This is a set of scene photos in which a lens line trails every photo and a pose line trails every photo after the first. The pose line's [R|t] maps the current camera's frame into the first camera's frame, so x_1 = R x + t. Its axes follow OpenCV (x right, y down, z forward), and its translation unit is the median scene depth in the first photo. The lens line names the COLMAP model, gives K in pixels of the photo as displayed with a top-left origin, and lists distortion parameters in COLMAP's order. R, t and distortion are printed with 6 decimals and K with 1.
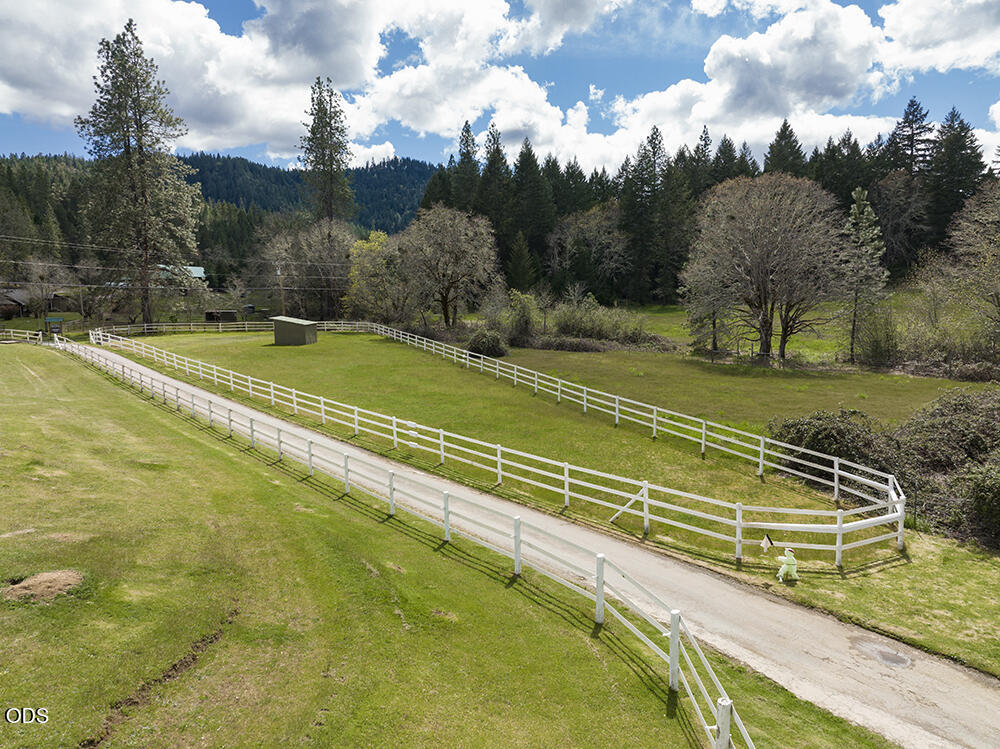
lens RADIAL K [[703.5, 0, 501.7], [0, 703.5, 368.4], [0, 0, 1]] dist [-0.039464, 0.012040]
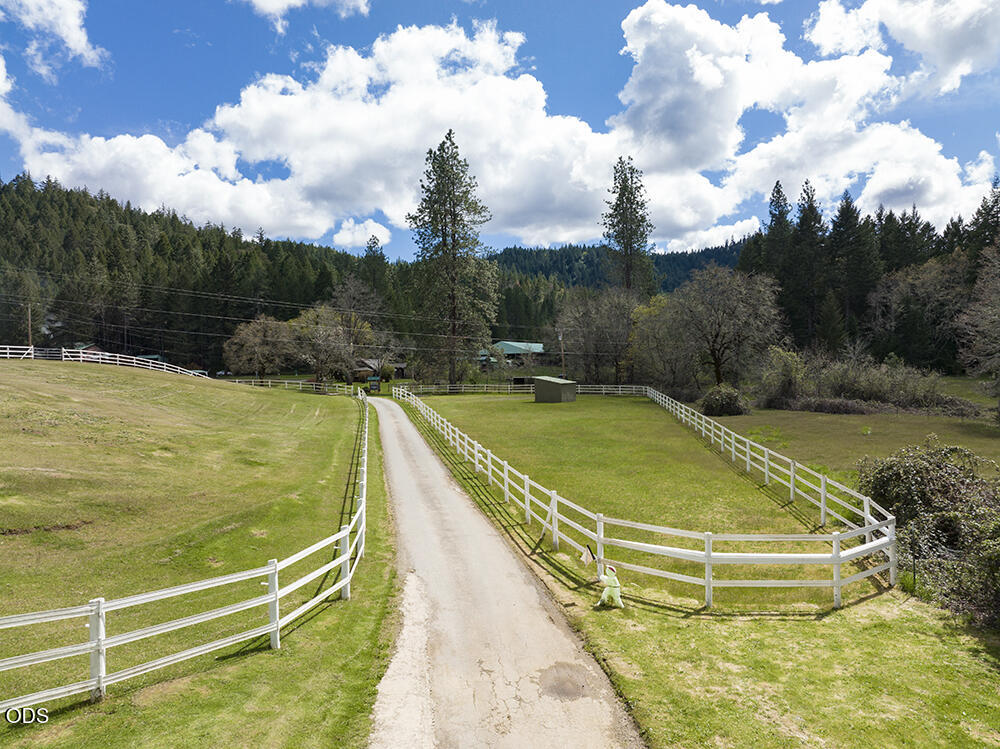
lens RADIAL K [[703.5, 0, 501.7], [0, 703.5, 368.4], [0, 0, 1]] dist [-0.039464, 0.012040]
pose [[0.878653, -0.004894, -0.477437, 0.112268], [-0.048327, 0.993901, -0.099128, 0.018823], [0.475010, 0.110172, 0.873057, 0.032371]]
